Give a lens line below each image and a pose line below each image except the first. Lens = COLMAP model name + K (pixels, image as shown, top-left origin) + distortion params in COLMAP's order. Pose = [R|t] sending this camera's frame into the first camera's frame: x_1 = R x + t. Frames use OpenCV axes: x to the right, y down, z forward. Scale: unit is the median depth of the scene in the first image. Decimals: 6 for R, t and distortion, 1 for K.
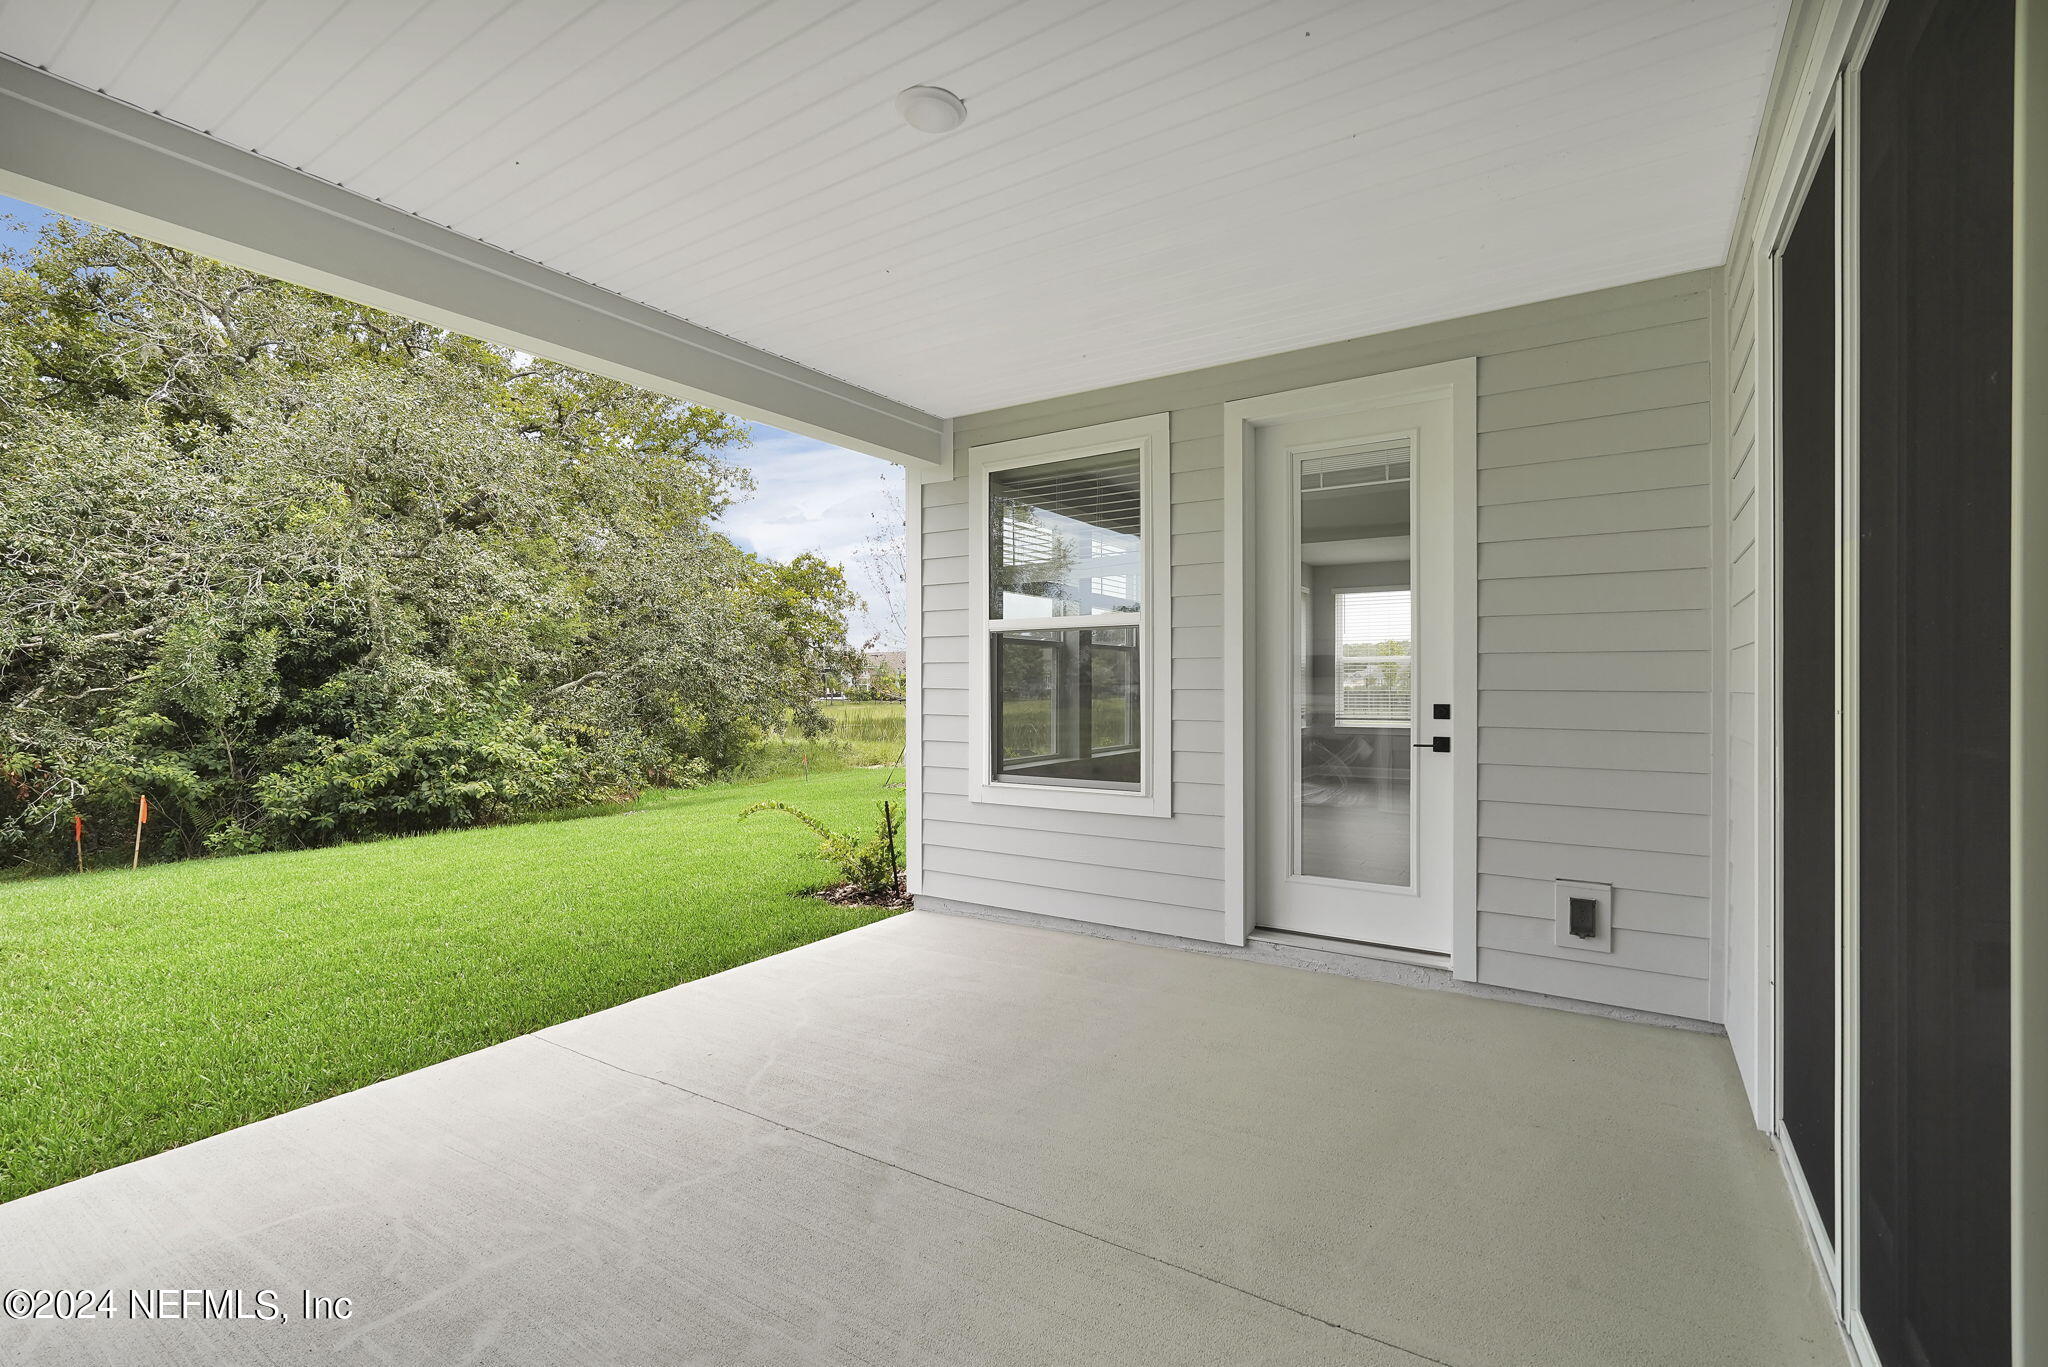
lens RADIAL K [[921.2, 0, 1018.8], [0, 921.2, 685.5], [0, 0, 1]] dist [0.000224, 0.000259]
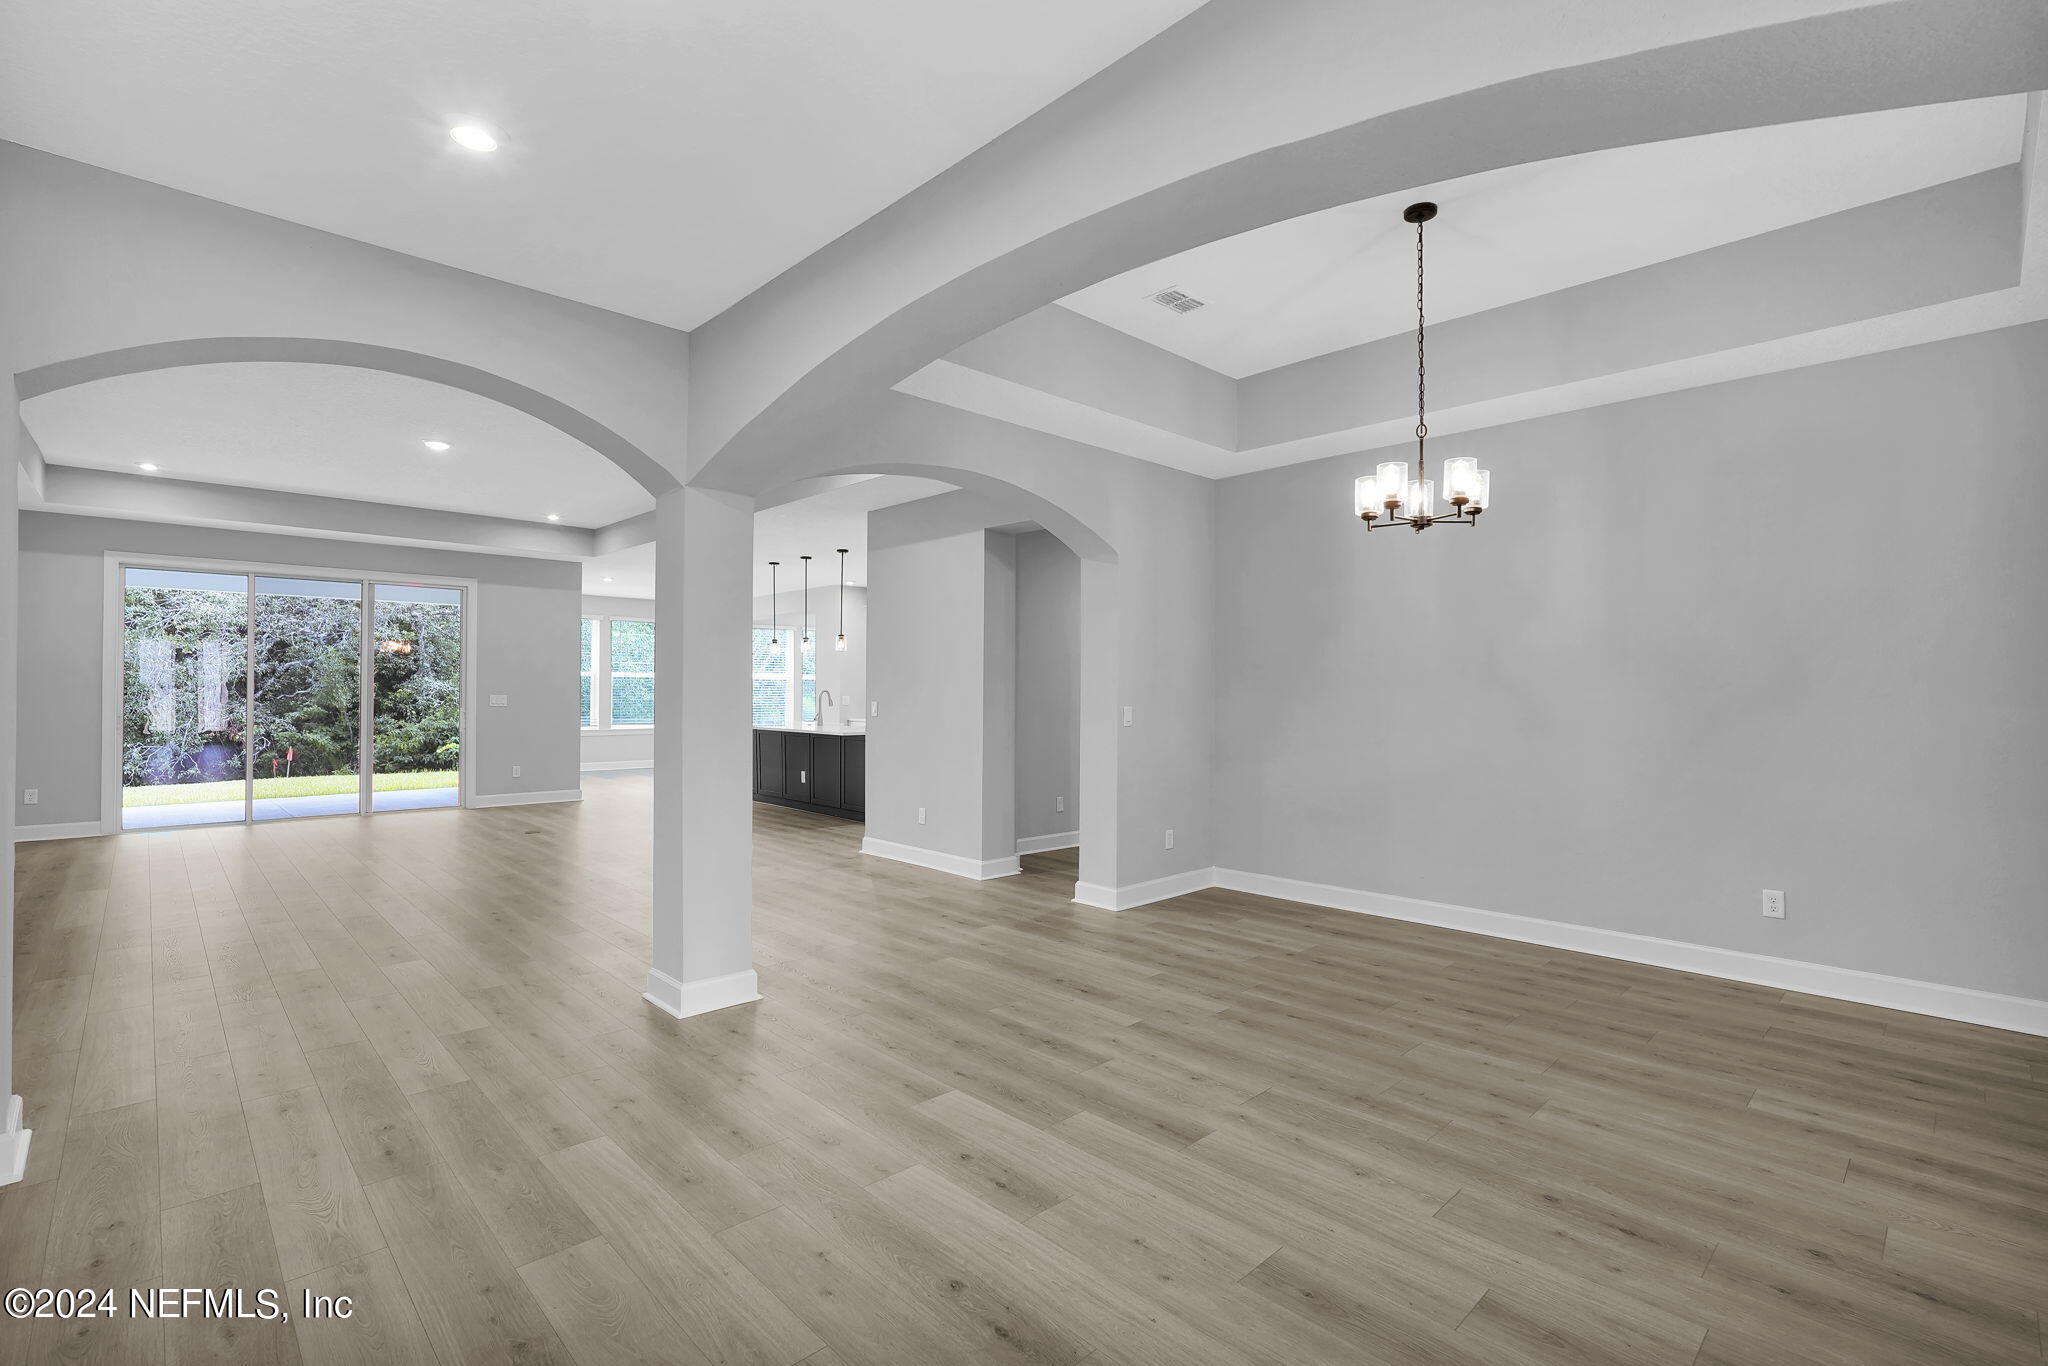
lens RADIAL K [[921.2, 0, 1018.8], [0, 921.2, 685.0], [0, 0, 1]] dist [0.000224, 0.000259]
pose [[0.975625, 0.006315, -0.219355, 0.771633], [-0.007925, 0.999948, -0.006459, -0.008960], [0.219303, 0.008040, 0.975624, -0.445583]]
